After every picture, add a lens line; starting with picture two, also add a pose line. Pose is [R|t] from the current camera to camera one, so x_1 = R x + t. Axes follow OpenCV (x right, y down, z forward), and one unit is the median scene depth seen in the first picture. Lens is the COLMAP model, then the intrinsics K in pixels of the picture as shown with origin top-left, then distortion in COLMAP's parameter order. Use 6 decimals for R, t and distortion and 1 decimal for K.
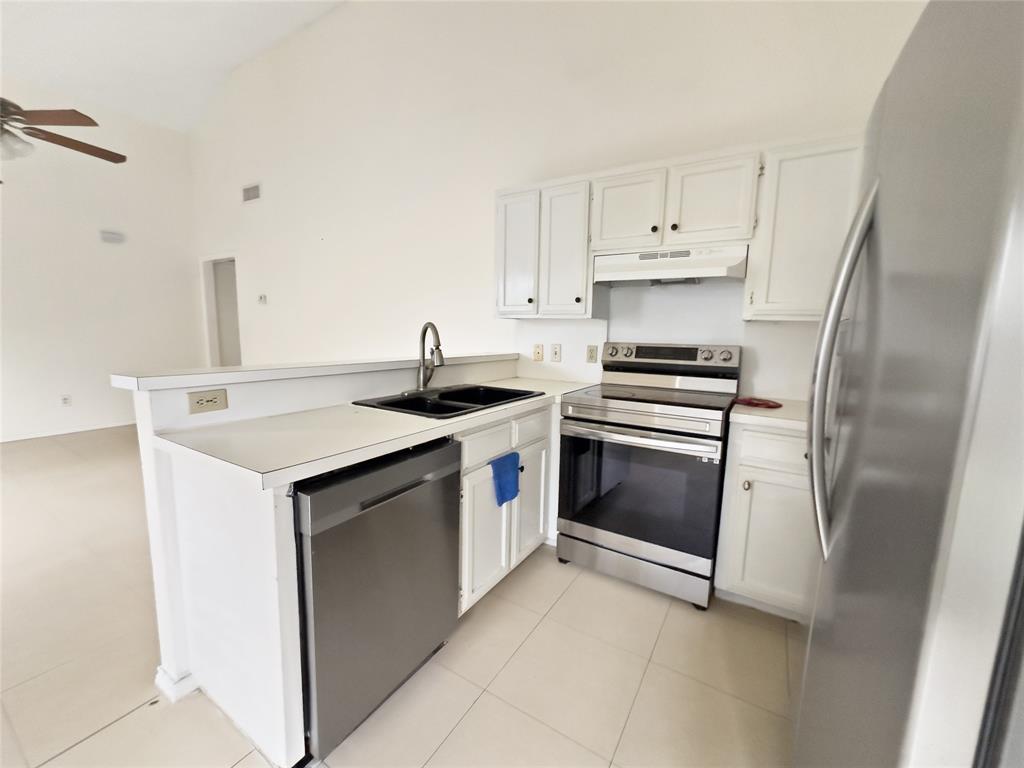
lens RADIAL K [[423.9, 0, 518.9], [0, 423.9, 382.2], [0, 0, 1]] dist [-0.000432, 0.000649]
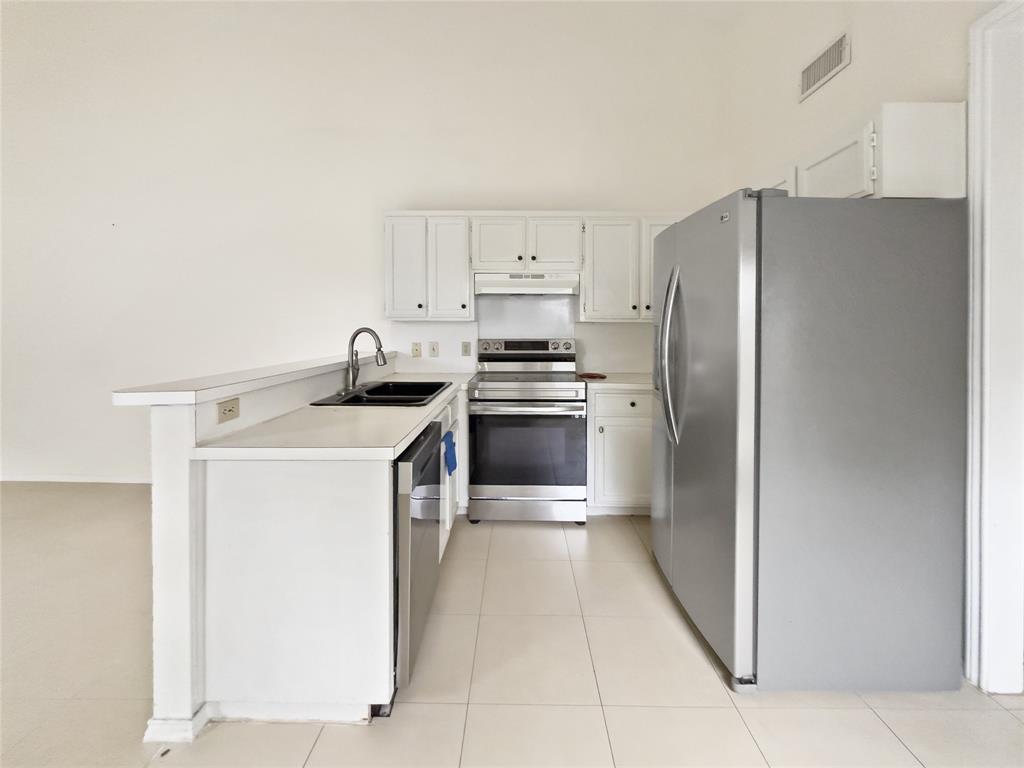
lens RADIAL K [[423.9, 0, 524.9], [0, 423.9, 319.2], [0, 0, 1]] dist [-0.000432, 0.000649]
pose [[0.856674, -0.009213, 0.515776, -0.384476], [0.076810, 0.990973, -0.109877, -0.004398], [-0.510108, 0.133746, 0.849648, -0.170874]]
